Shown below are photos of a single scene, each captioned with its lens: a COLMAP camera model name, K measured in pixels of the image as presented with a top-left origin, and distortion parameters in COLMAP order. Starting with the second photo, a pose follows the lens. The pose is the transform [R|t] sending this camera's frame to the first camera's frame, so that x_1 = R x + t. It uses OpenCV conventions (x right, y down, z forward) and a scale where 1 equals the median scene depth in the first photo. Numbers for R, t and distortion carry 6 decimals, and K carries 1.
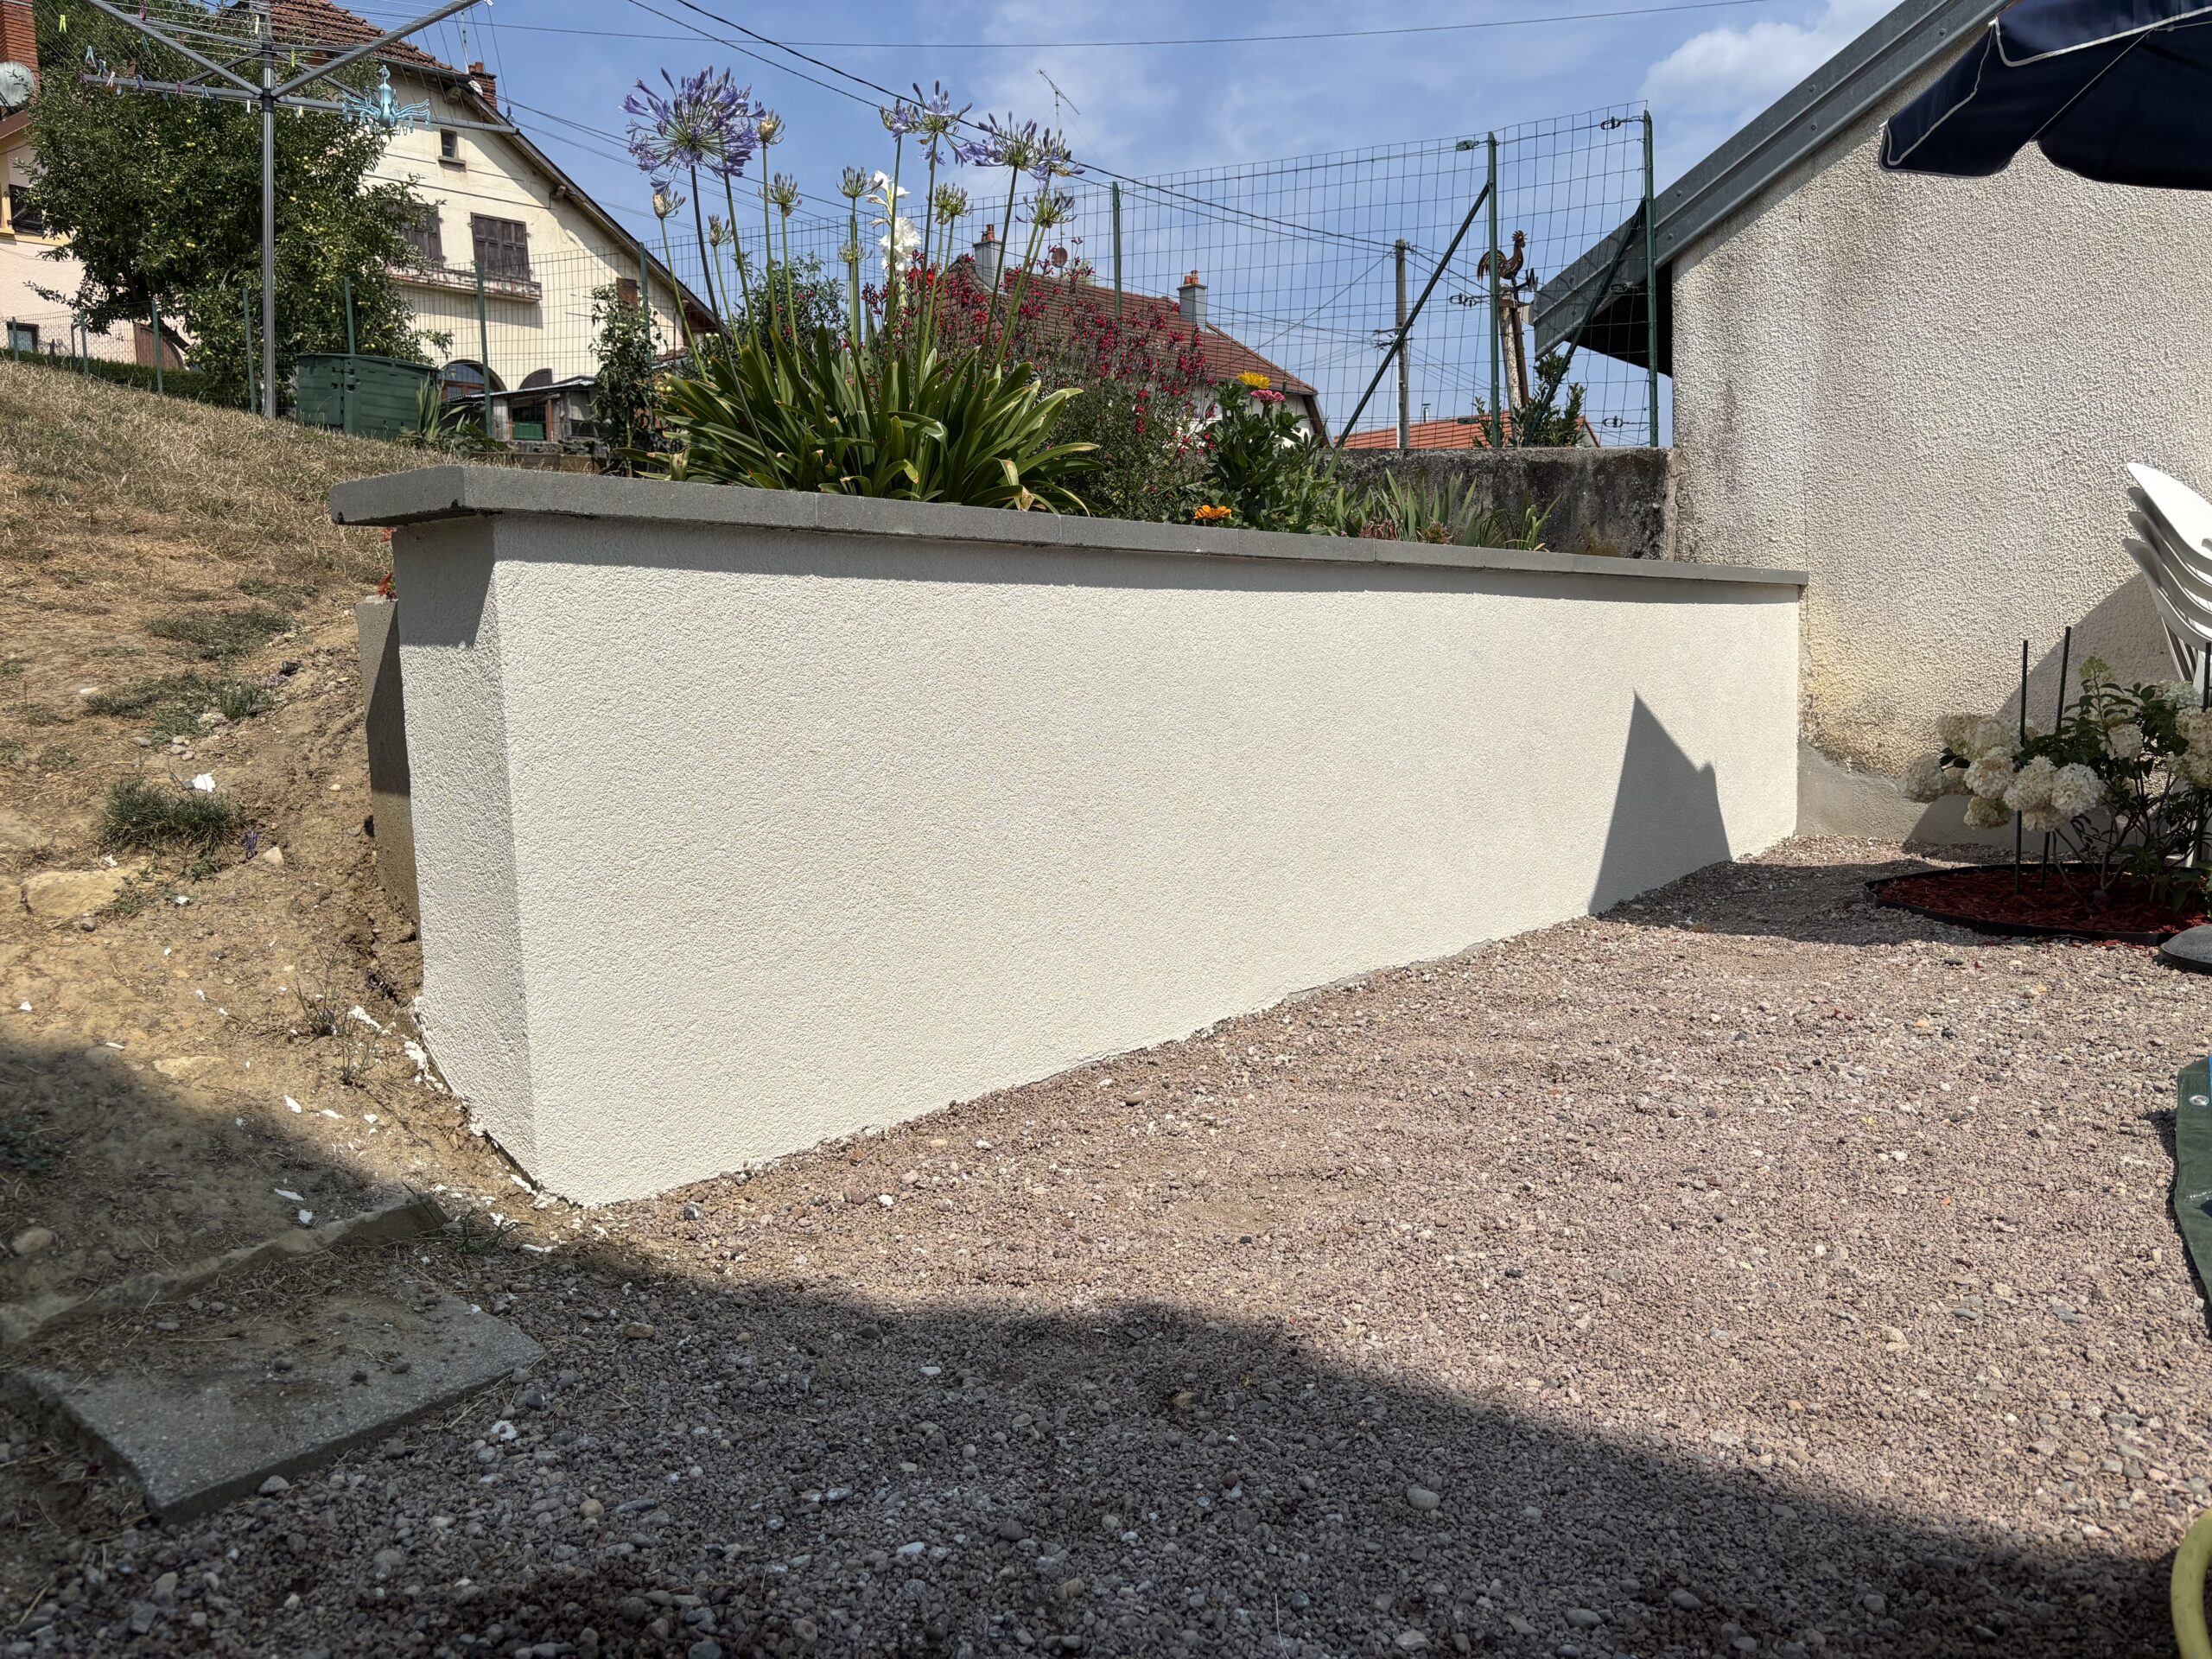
lens RADIAL K [[1647.3, 0, 1090.0], [0, 1647.3, 821.2], [0, 0, 1]] dist [0.032435, -0.005540]
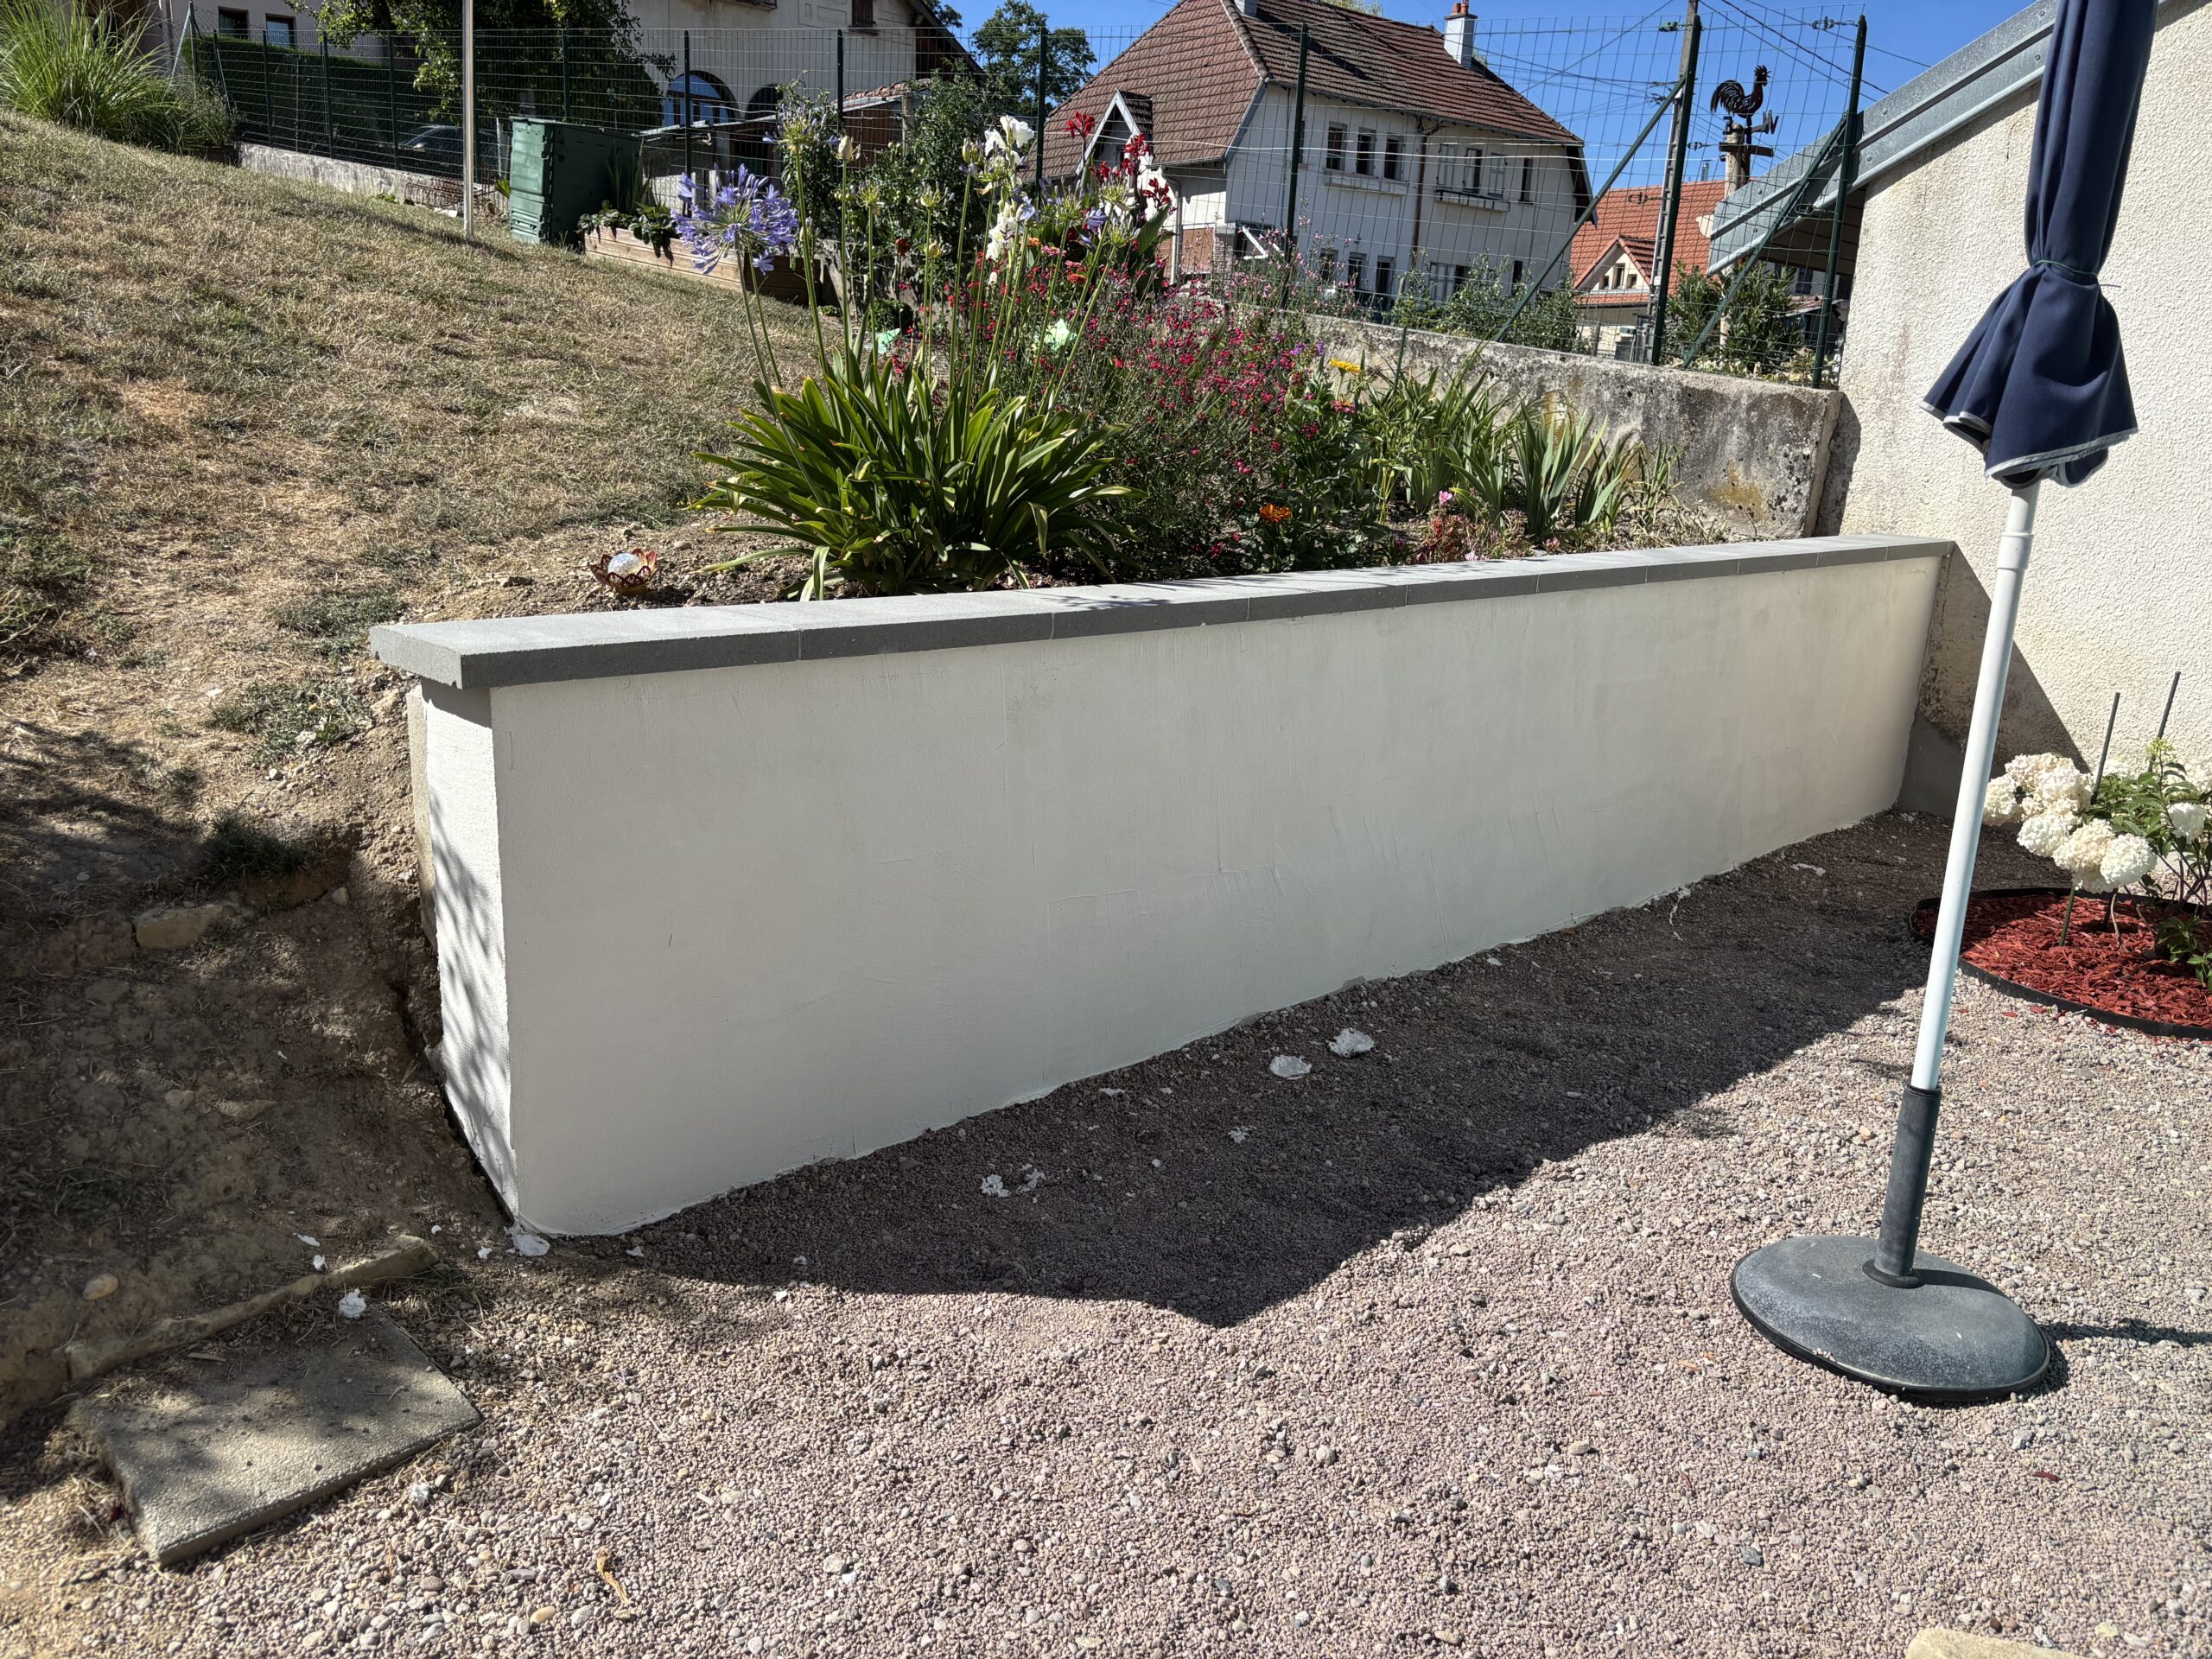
lens RADIAL K [[1647.3, 0, 1090.0], [0, 1647.3, 821.2], [0, 0, 1]] dist [0.032435, -0.005540]
pose [[0.988086, 0.106684, -0.110923, 0.058680], [-0.087874, 0.982793, 0.162467, -0.096857], [0.126347, -0.150784, 0.980459, -0.031140]]
